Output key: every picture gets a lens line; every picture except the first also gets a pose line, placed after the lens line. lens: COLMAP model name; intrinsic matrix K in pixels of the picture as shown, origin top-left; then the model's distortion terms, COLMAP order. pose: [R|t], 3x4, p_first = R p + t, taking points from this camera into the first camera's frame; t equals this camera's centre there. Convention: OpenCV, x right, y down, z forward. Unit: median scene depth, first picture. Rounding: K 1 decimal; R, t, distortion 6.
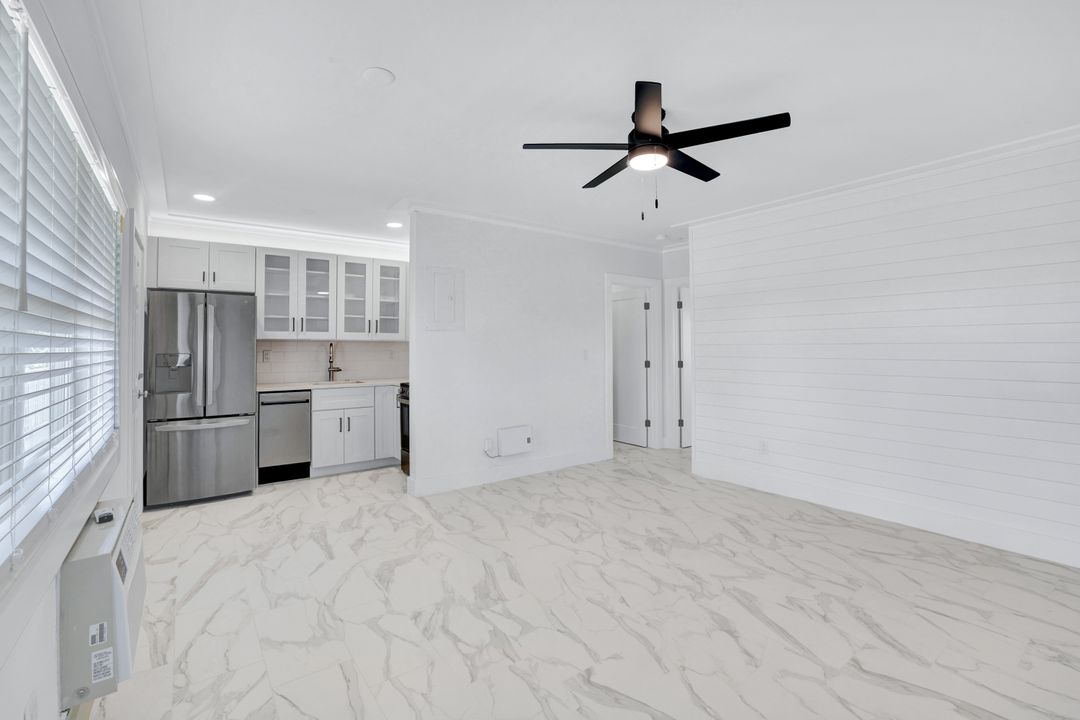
lens RADIAL K [[475.8, 0, 533.8], [0, 475.8, 354.3], [0, 0, 1]] dist [-0.045736, 0.016549]
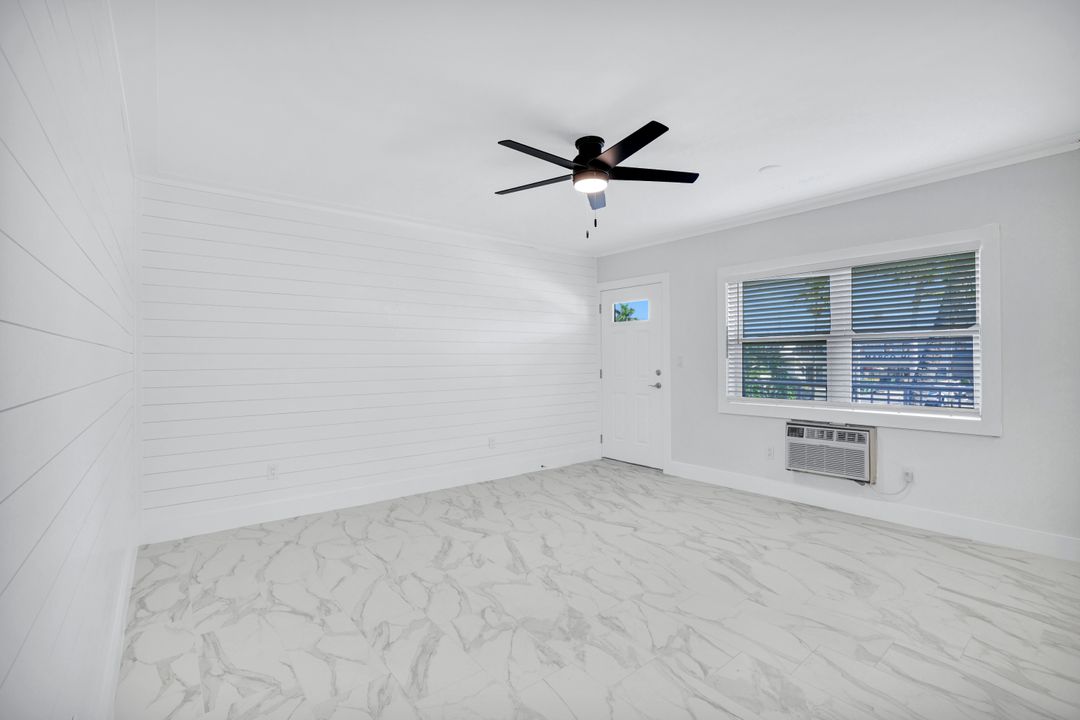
lens RADIAL K [[475.8, 0, 533.8], [0, 475.8, 354.3], [0, 0, 1]] dist [-0.045736, 0.016549]
pose [[-0.999643, 0.011443, -0.024134, 0.306539], [0.011305, 0.999919, 0.005866, -0.019649], [0.024199, 0.005591, -0.999692, 1.569648]]
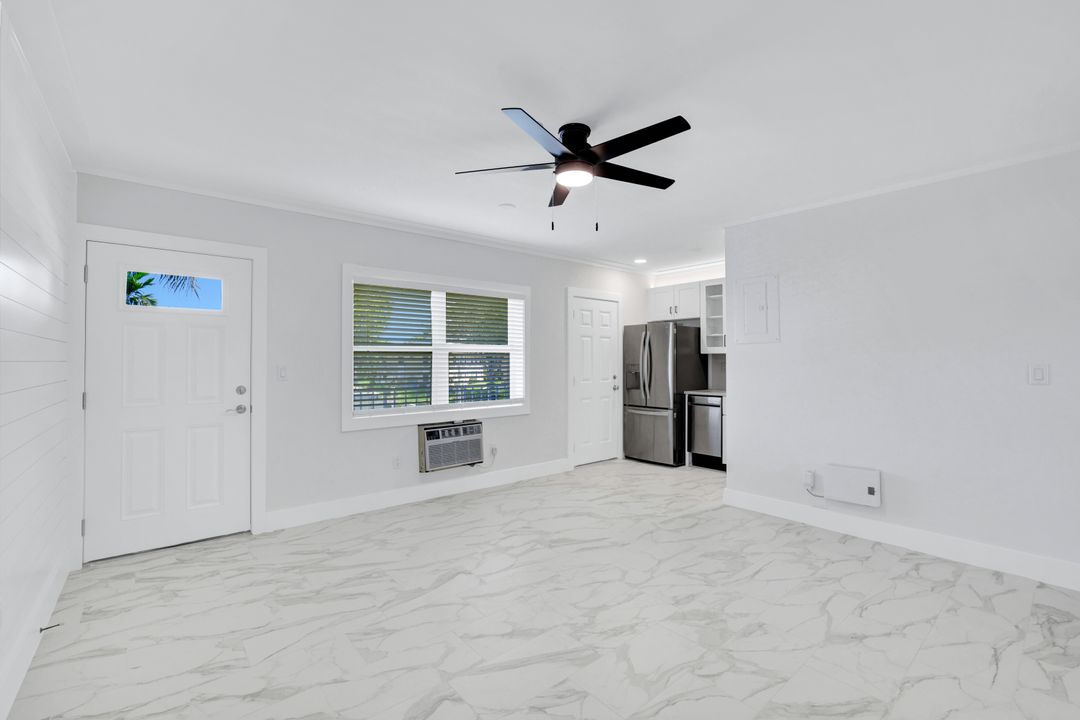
lens RADIAL K [[475.8, 0, 533.8], [0, 475.8, 354.3], [0, 0, 1]] dist [-0.045736, 0.016549]
pose [[0.051362, -0.009769, -0.998632, 0.939007], [-0.010390, 0.999893, -0.010315, -0.021621], [0.998626, 0.010905, 0.051255, 0.619564]]
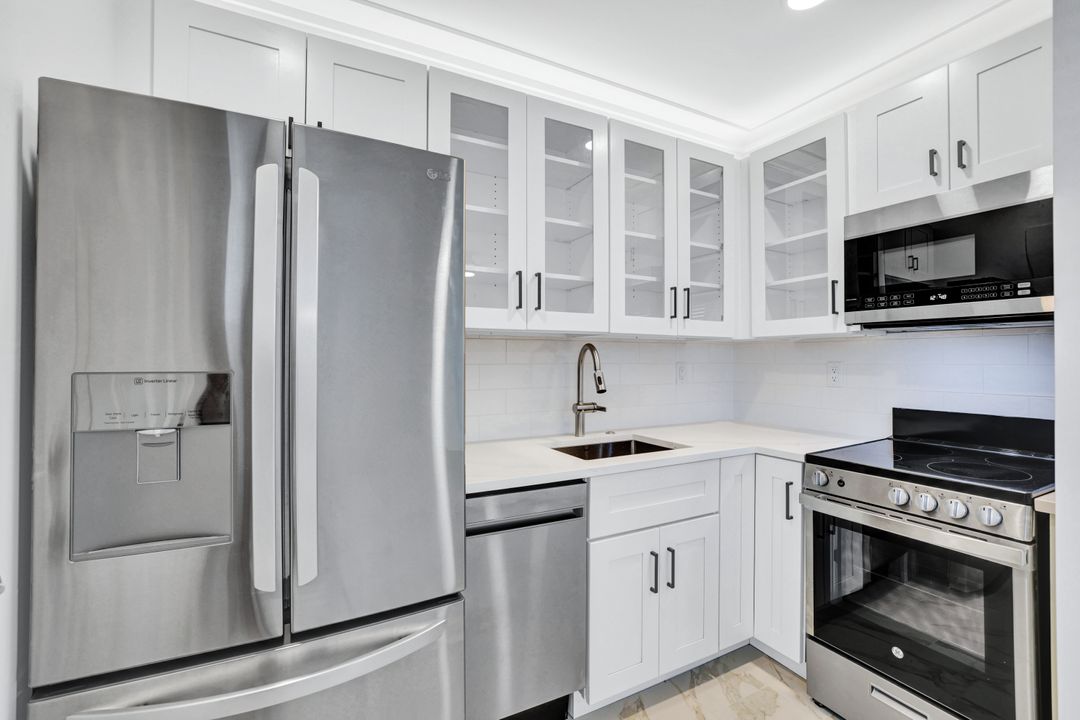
lens RADIAL K [[475.8, 0, 533.8], [0, 475.8, 354.3], [0, 0, 1]] dist [-0.045736, 0.016549]
pose [[0.987942, 0.002524, -0.154803, -0.610672], [-0.006016, 0.999738, -0.022095, -0.007050], [0.154707, 0.022760, 0.987698, 0.877592]]
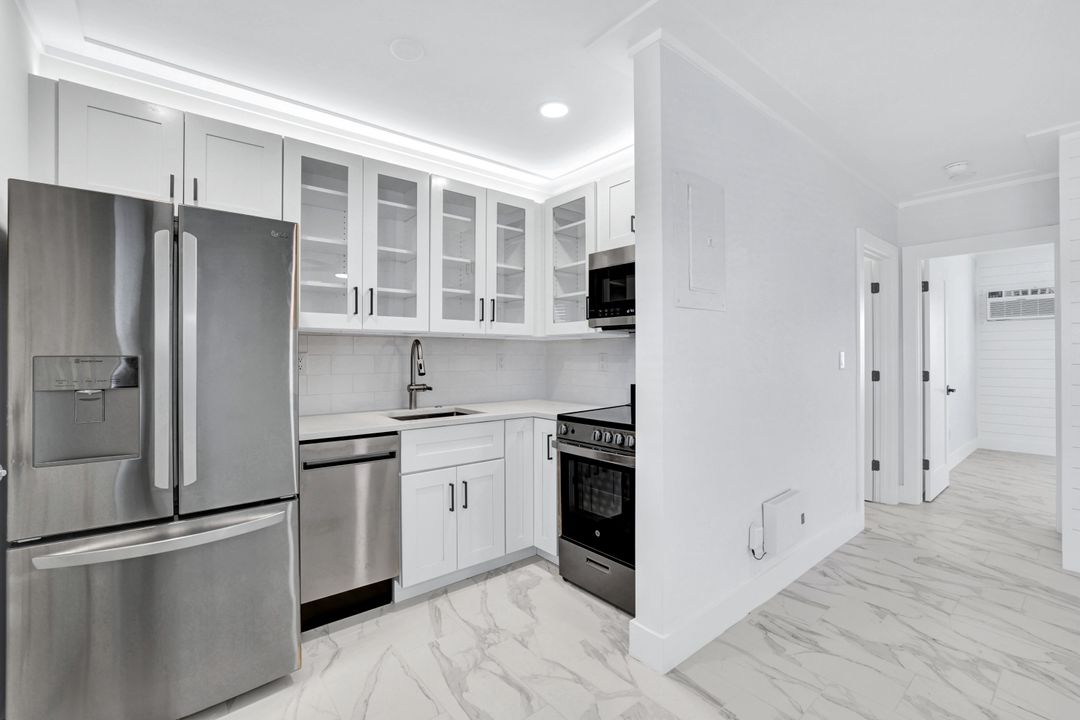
lens RADIAL K [[475.8, 0, 533.8], [0, 475.8, 354.3], [0, 0, 1]] dist [-0.045736, 0.016549]
pose [[0.998778, 0.001763, 0.049389, -0.475389], [-0.001044, 0.999893, -0.014591, 0.002389], [-0.049410, 0.014521, 0.998673, 0.664907]]
